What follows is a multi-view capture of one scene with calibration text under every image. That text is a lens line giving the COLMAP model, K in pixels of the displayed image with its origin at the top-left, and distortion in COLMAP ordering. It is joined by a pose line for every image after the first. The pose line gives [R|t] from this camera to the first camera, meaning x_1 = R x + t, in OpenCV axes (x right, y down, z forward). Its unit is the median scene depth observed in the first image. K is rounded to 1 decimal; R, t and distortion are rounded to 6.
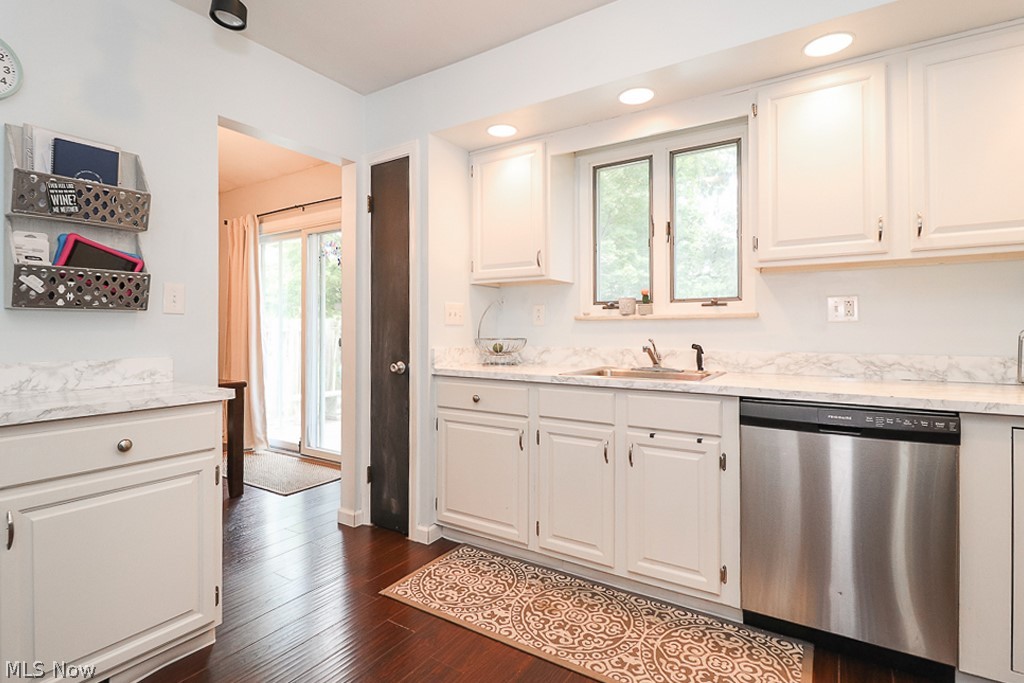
lens RADIAL K [[495.9, 0, 512.3], [0, 495.9, 328.5], [0, 0, 1]] dist [-0.000401, -0.000370]
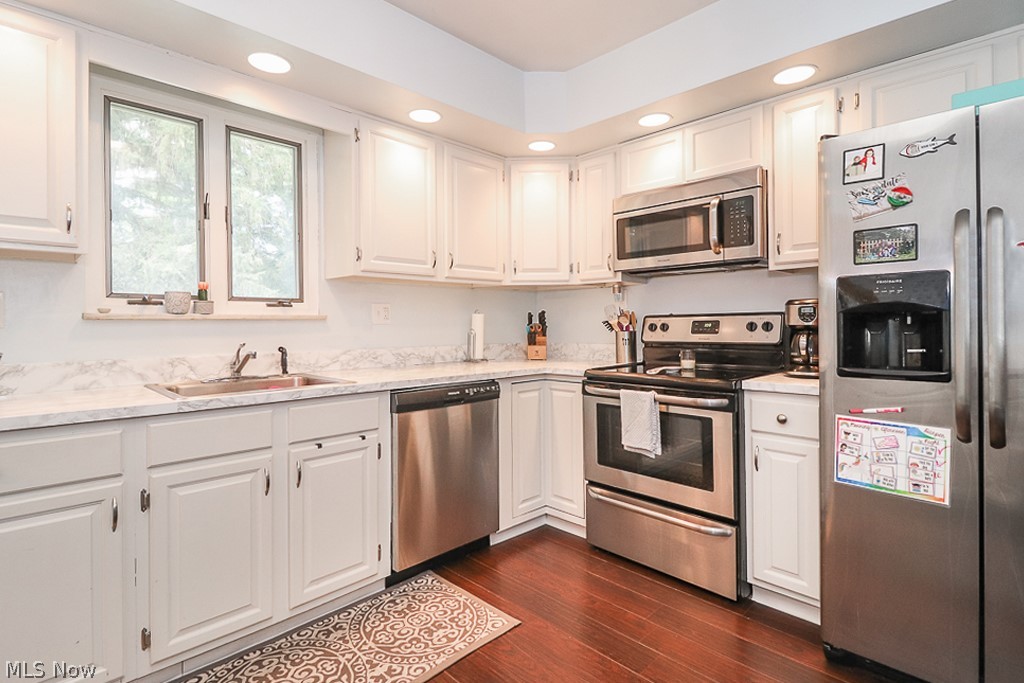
lens RADIAL K [[504.9, 0, 489.8], [0, 504.9, 324.9], [0, 0, 1]] dist [0.003487, -0.000552]
pose [[0.226268, -0.004100, 0.974056, -0.533745], [0.001474, 0.999991, 0.003867, -0.015277], [-0.974064, 0.000561, 0.226273, 0.435985]]
